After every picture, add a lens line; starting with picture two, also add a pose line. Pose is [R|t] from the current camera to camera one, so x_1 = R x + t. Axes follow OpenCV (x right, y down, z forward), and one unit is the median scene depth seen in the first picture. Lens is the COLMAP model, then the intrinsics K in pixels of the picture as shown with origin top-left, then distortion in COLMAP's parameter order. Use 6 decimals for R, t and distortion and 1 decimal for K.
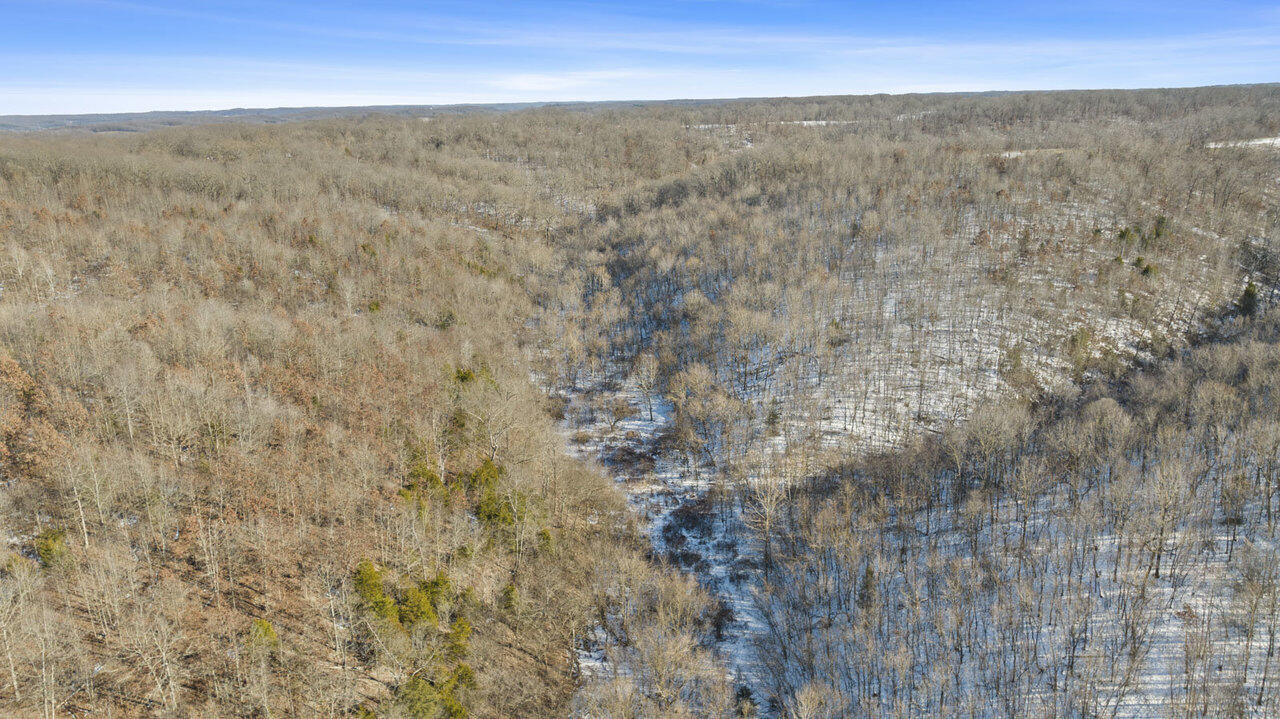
lens RADIAL K [[915.0, 0, 640.0], [0, 915.0, 359.5], [0, 0, 1]] dist [-0.008071, 0.002442]
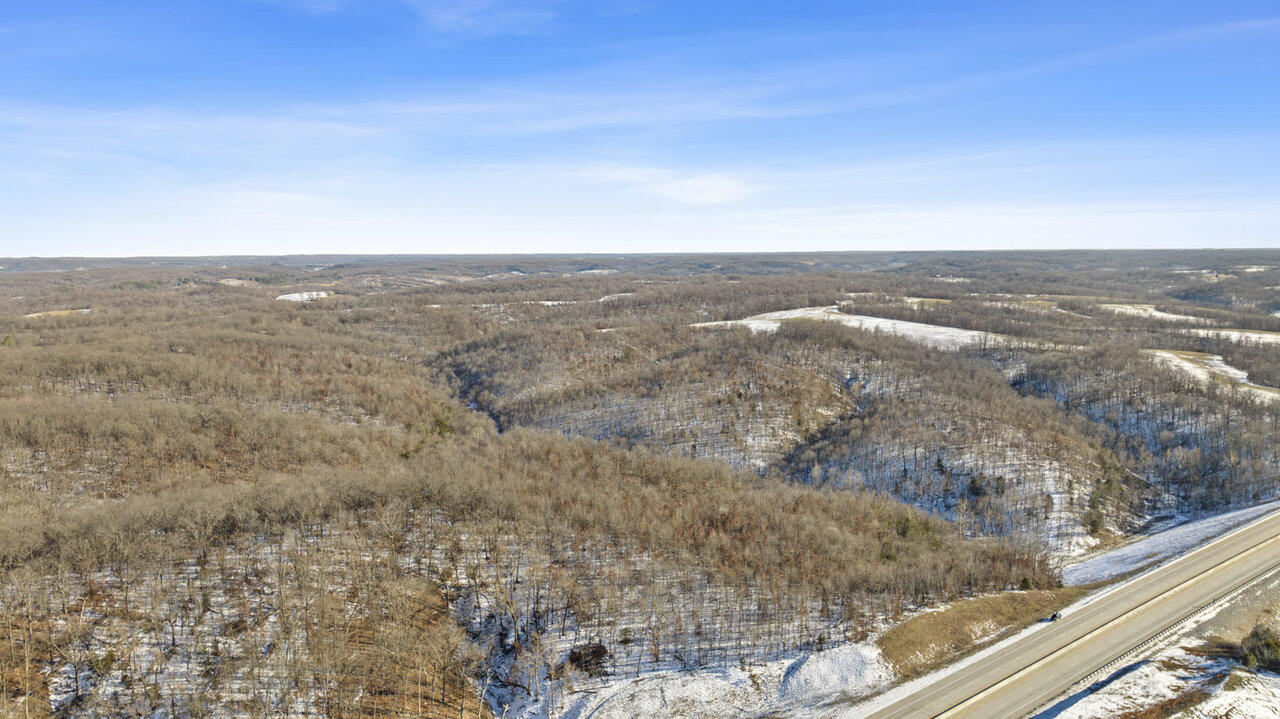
lens RADIAL K [[915.0, 0, 640.0], [0, 915.0, 359.5], [0, 0, 1]] dist [-0.008071, 0.002442]
pose [[0.971980, -0.012832, 0.234713, -0.130405], [0.050073, 0.986894, -0.153404, 0.311538], [-0.229668, 0.160858, 0.959884, -1.799083]]
